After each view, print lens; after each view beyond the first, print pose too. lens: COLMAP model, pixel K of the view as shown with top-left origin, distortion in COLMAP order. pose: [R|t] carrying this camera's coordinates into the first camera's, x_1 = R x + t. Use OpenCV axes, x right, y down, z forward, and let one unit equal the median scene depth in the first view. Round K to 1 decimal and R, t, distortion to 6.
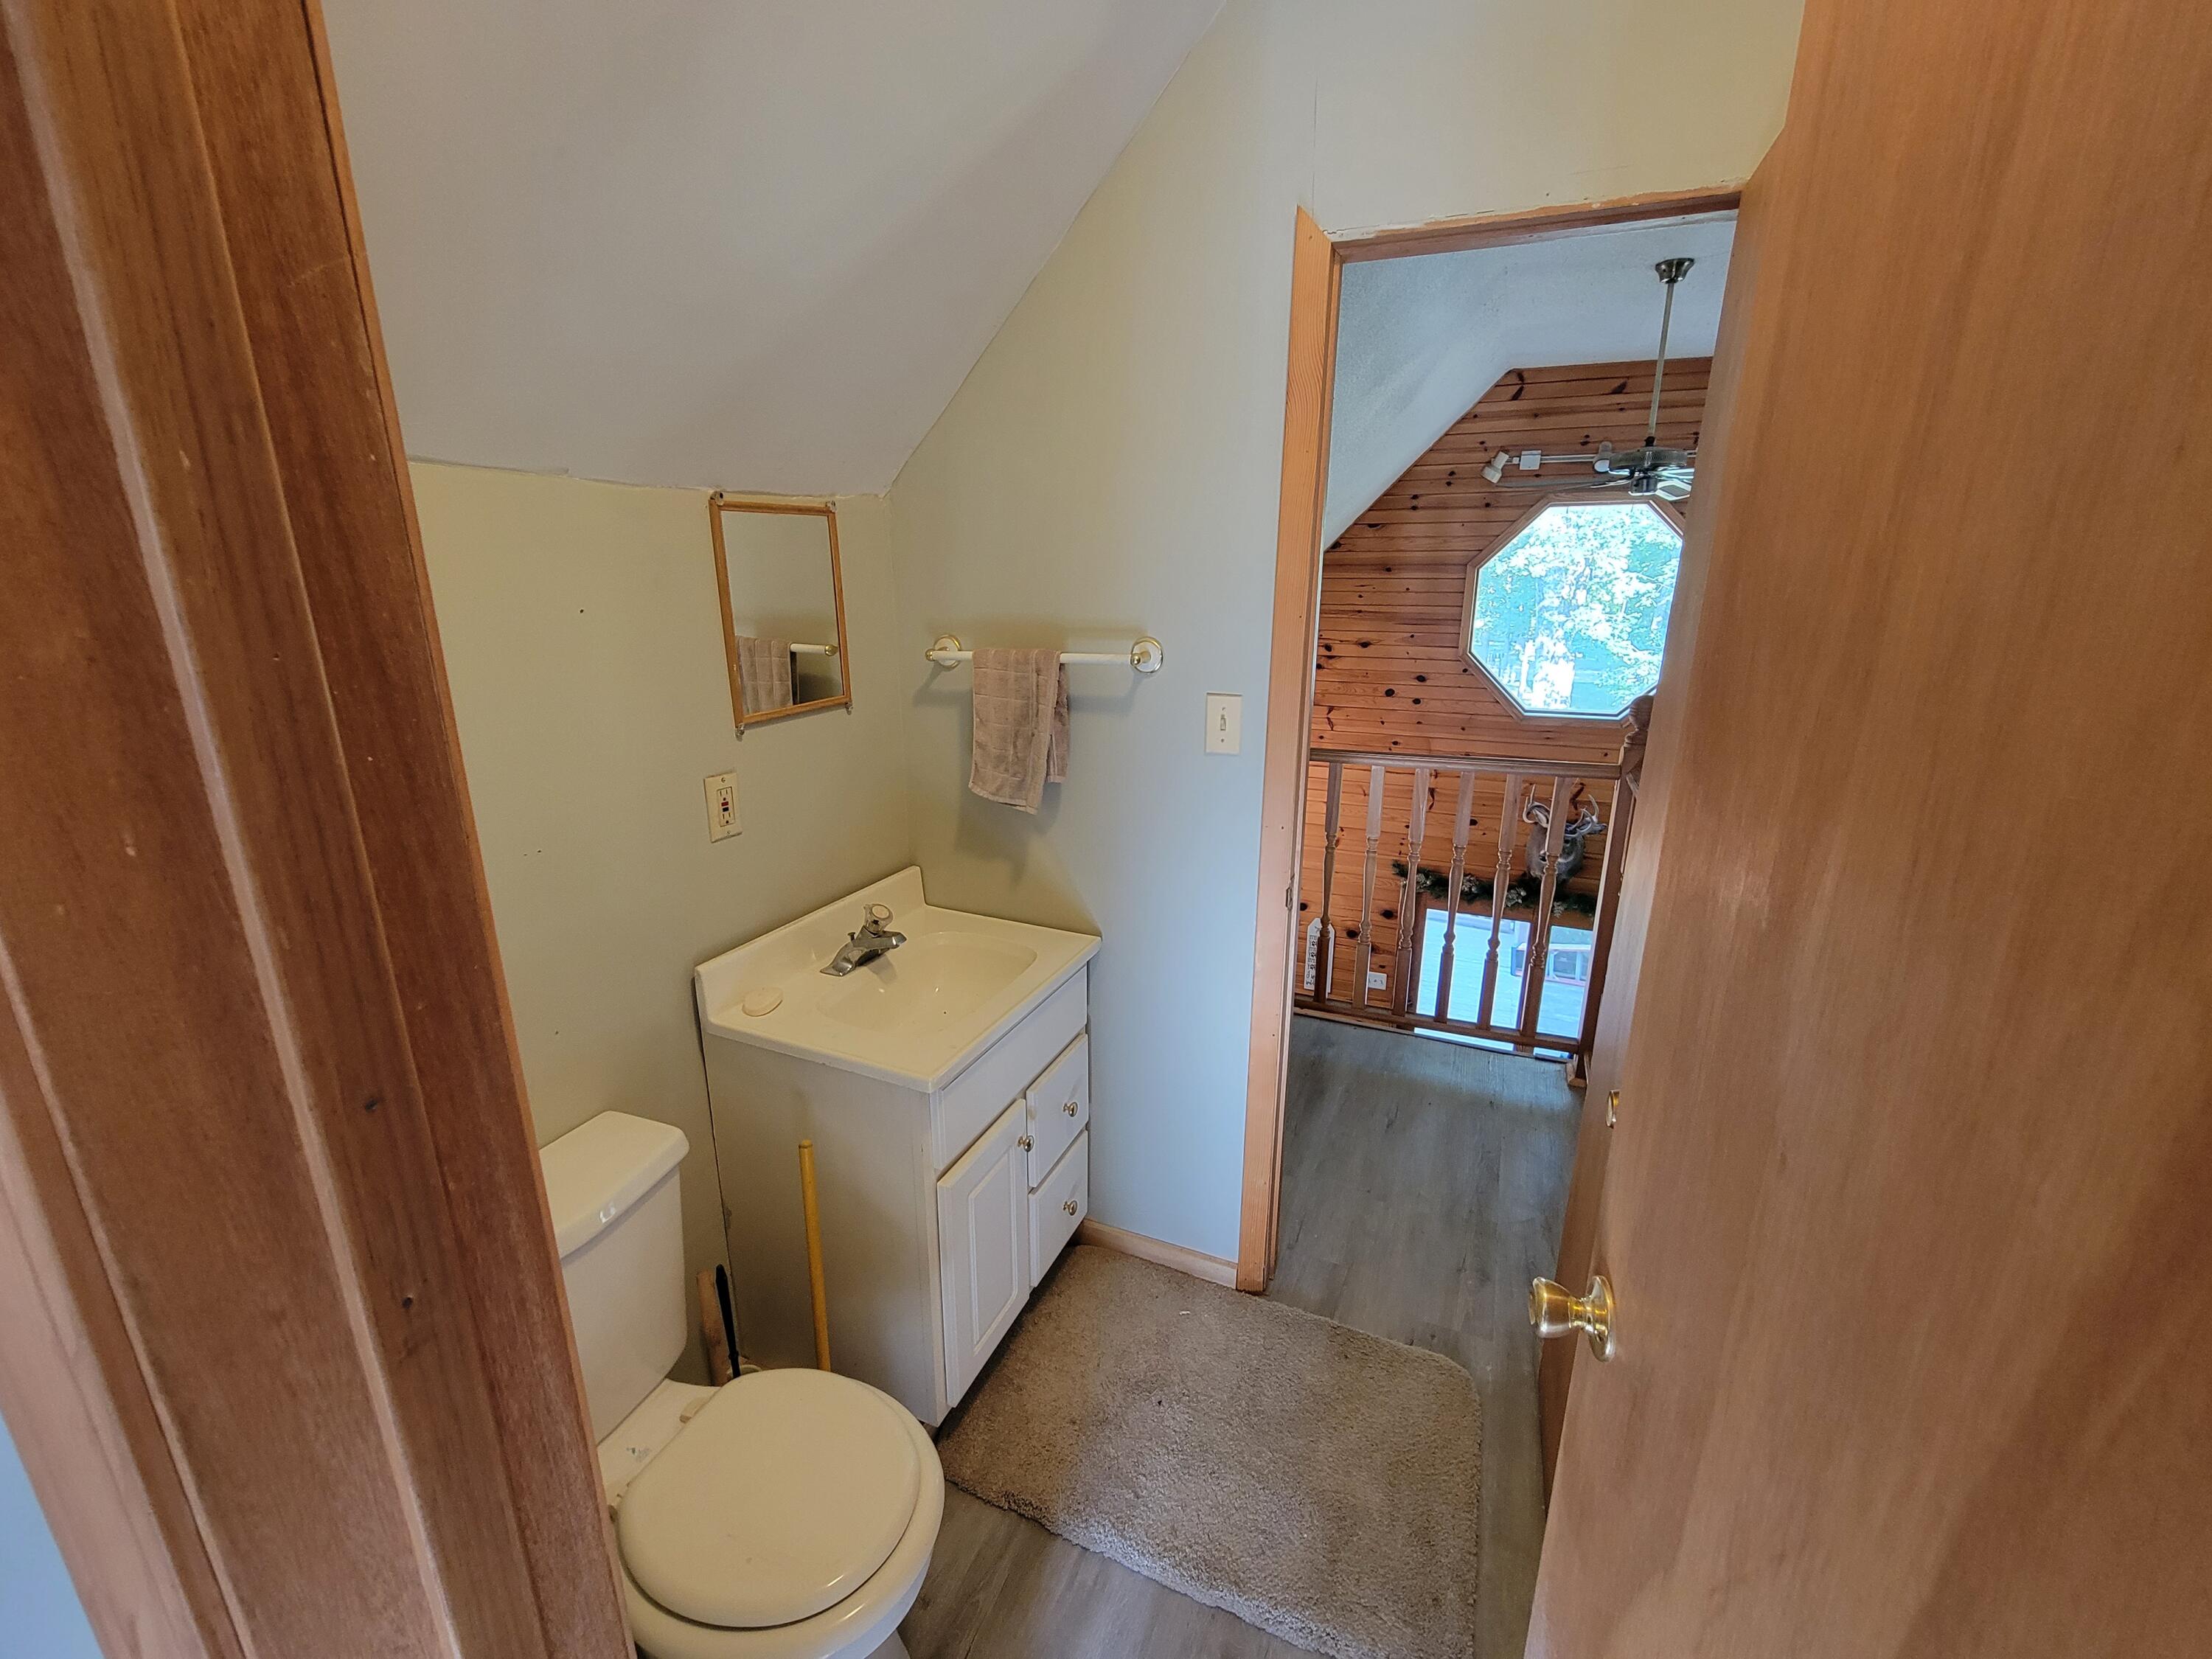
lens RADIAL K [[898.1, 0, 1116.4], [0, 898.1, 825.4], [0, 0, 1]] dist [0.000373, -0.008849]
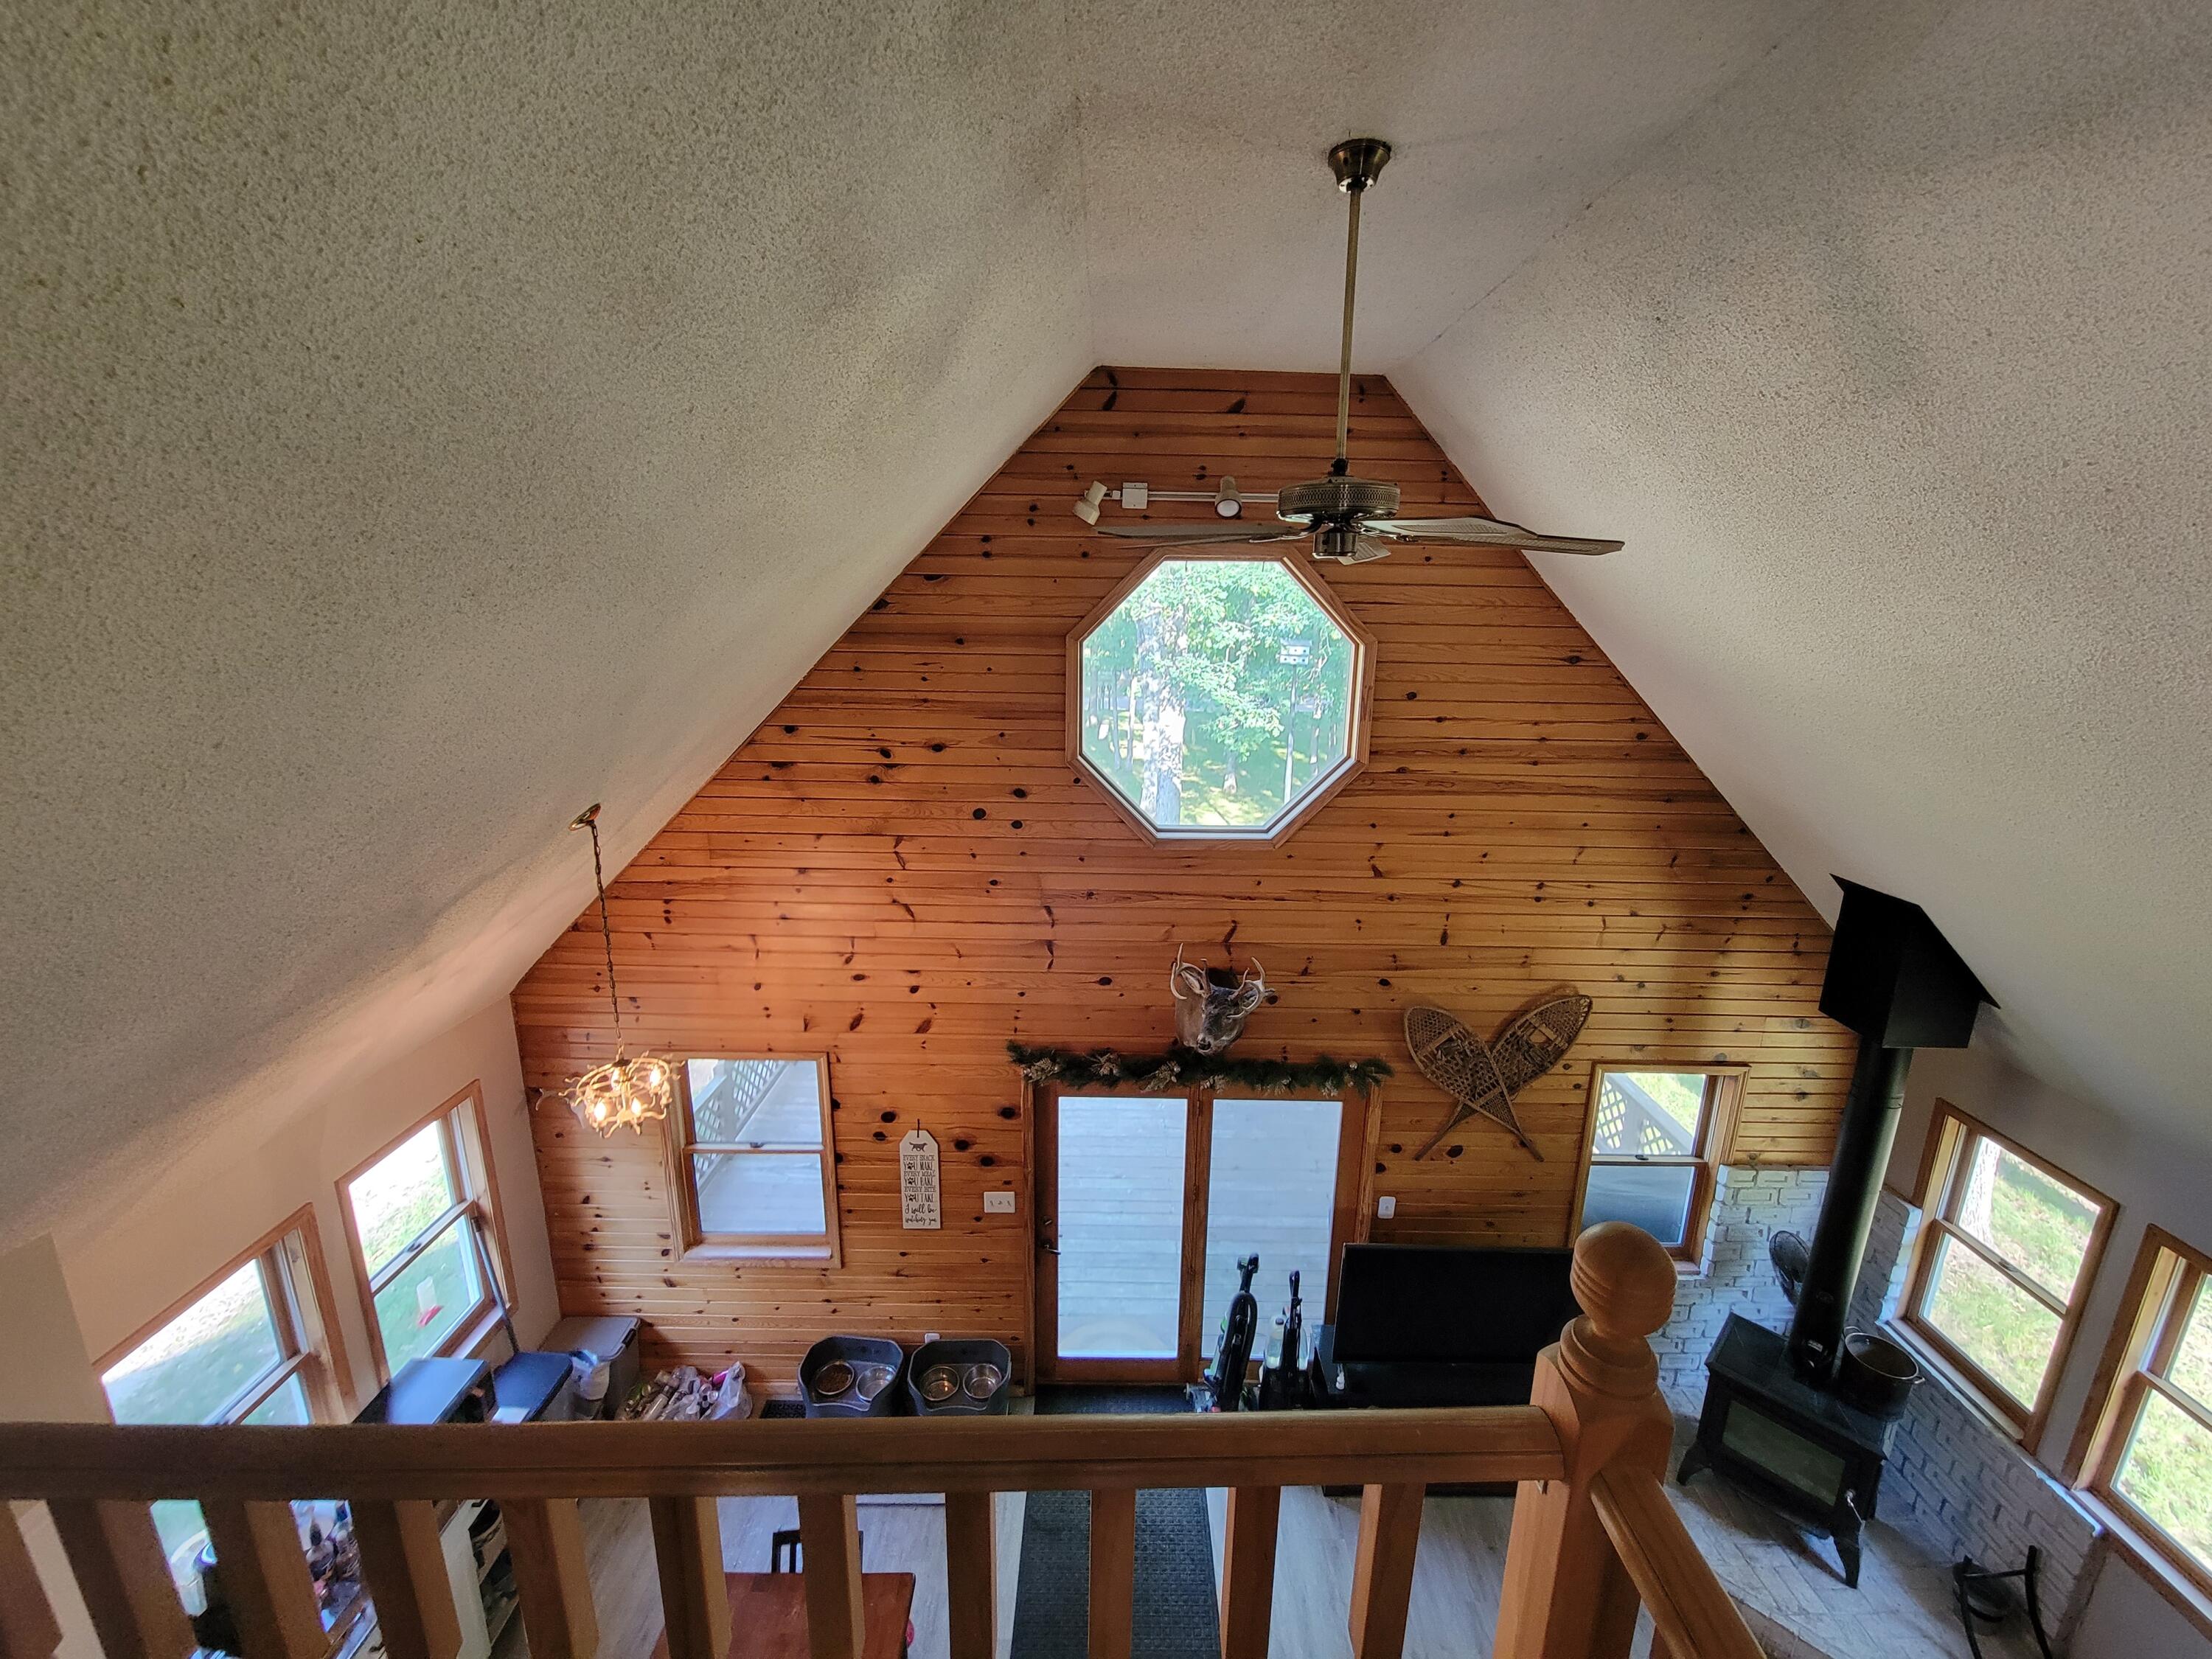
lens RADIAL K [[907.8, 0, 1116.4], [0, 907.8, 826.8], [0, 0, 1]] dist [-0.000565, -0.000798]
pose [[0.918518, -0.080014, 0.387198, 0.135216], [0.092286, 0.995645, -0.013174, -0.125589], [-0.384457, 0.047833, 0.921903, 0.324650]]
